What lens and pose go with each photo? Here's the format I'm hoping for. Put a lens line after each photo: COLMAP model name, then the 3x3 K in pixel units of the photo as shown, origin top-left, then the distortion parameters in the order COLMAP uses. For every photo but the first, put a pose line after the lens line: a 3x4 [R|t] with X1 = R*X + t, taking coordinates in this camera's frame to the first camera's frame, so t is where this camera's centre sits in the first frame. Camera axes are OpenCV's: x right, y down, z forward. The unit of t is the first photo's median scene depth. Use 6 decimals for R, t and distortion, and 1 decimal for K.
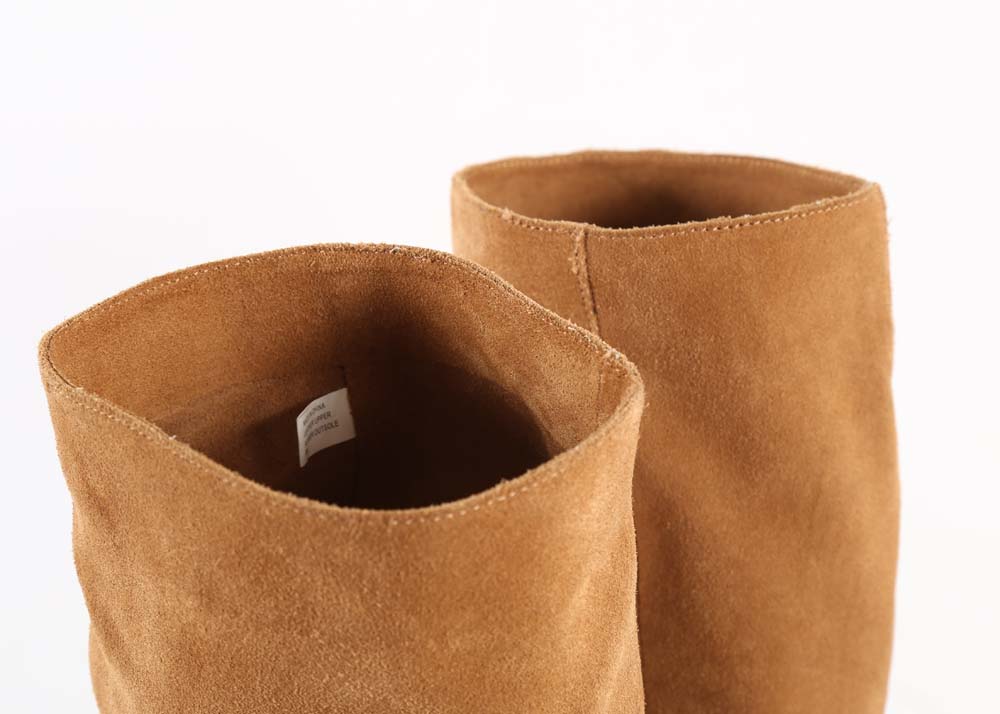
lens RADIAL K [[1974.7, 0, 500.4], [0, 1974.7, 357.6], [0, 0, 1]] dist [0.103374, 0.000000]
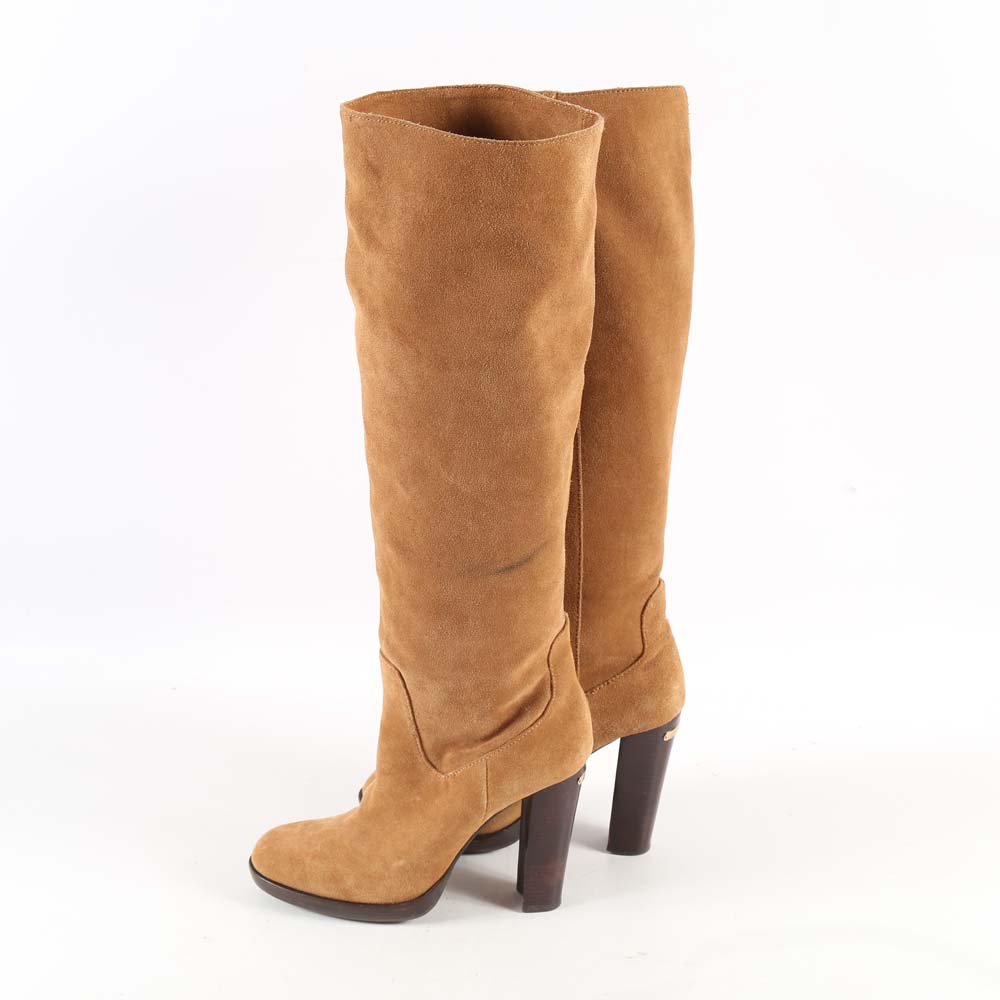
lens RADIAL K [[1661.0, 0, 497.3], [0, 1661.0, 498.1], [0, 0, 1]] dist [0.064986, 0.000000]
pose [[0.991000, -0.008089, 0.133620, -0.263036], [0.014480, 0.998793, -0.046926, 0.452509], [-0.133079, 0.048439, 0.989921, -0.767149]]
